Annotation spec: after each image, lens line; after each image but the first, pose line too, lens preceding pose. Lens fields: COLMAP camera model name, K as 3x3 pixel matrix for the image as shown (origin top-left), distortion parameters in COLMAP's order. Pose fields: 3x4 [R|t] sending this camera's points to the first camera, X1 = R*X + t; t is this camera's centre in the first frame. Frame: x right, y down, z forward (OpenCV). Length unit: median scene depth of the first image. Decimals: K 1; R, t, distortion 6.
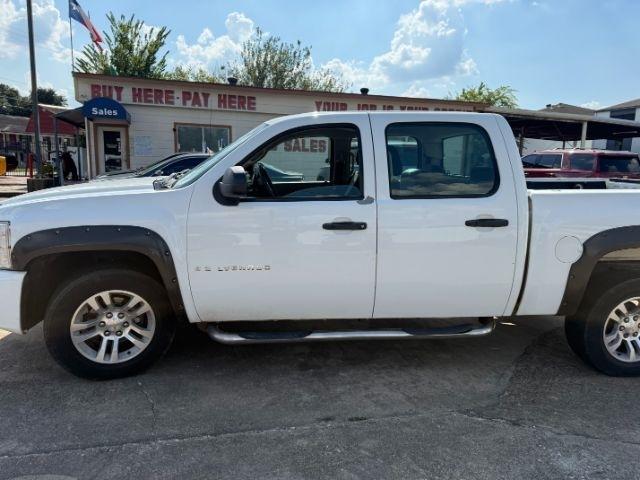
lens RADIAL K [[455.7, 0, 324.3], [0, 455.7, 240.0], [0, 0, 1]] dist [0.004255, -0.006690]
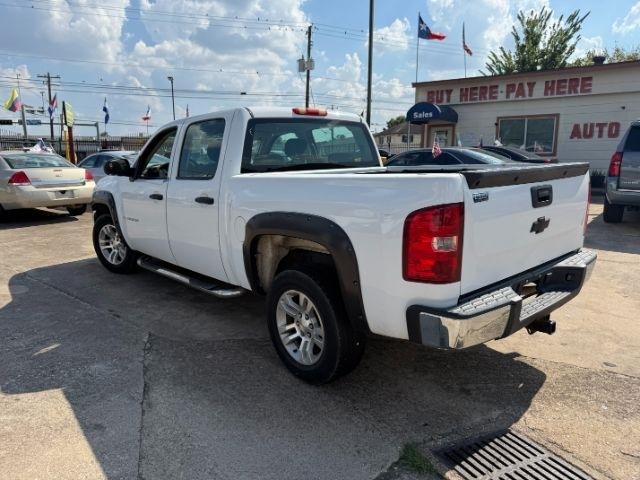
lens RADIAL K [[458.1, 0, 320.0], [0, 458.1, 240.0], [0, 0, 1]] dist [0.002568, -0.001309]
pose [[0.597289, 0.113738, -0.793920, 0.273513], [-0.108628, 0.992244, 0.060426, -0.006774], [0.794635, 0.050150, 0.605012, 0.092007]]
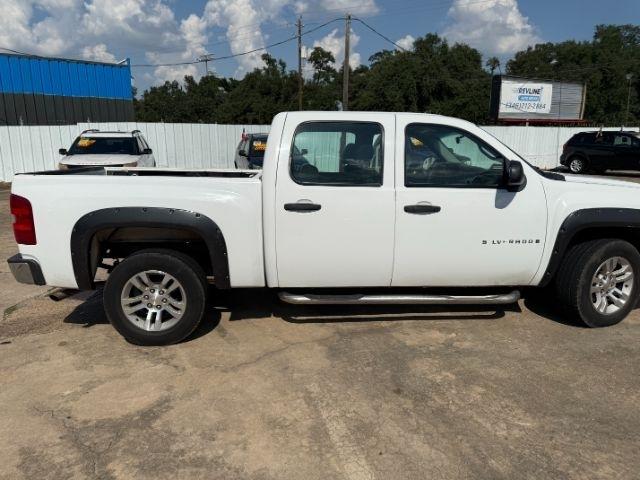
lens RADIAL K [[455.9, 0, 320.0], [0, 455.9, 240.0], [0, 0, 1]] dist [0.050083, -0.059003]
pose [[-0.999209, -0.026706, 0.029458, 0.043999], [-0.014117, 0.930873, 0.365070, -0.087959], [-0.037172, 0.364366, -0.930514, 0.485573]]
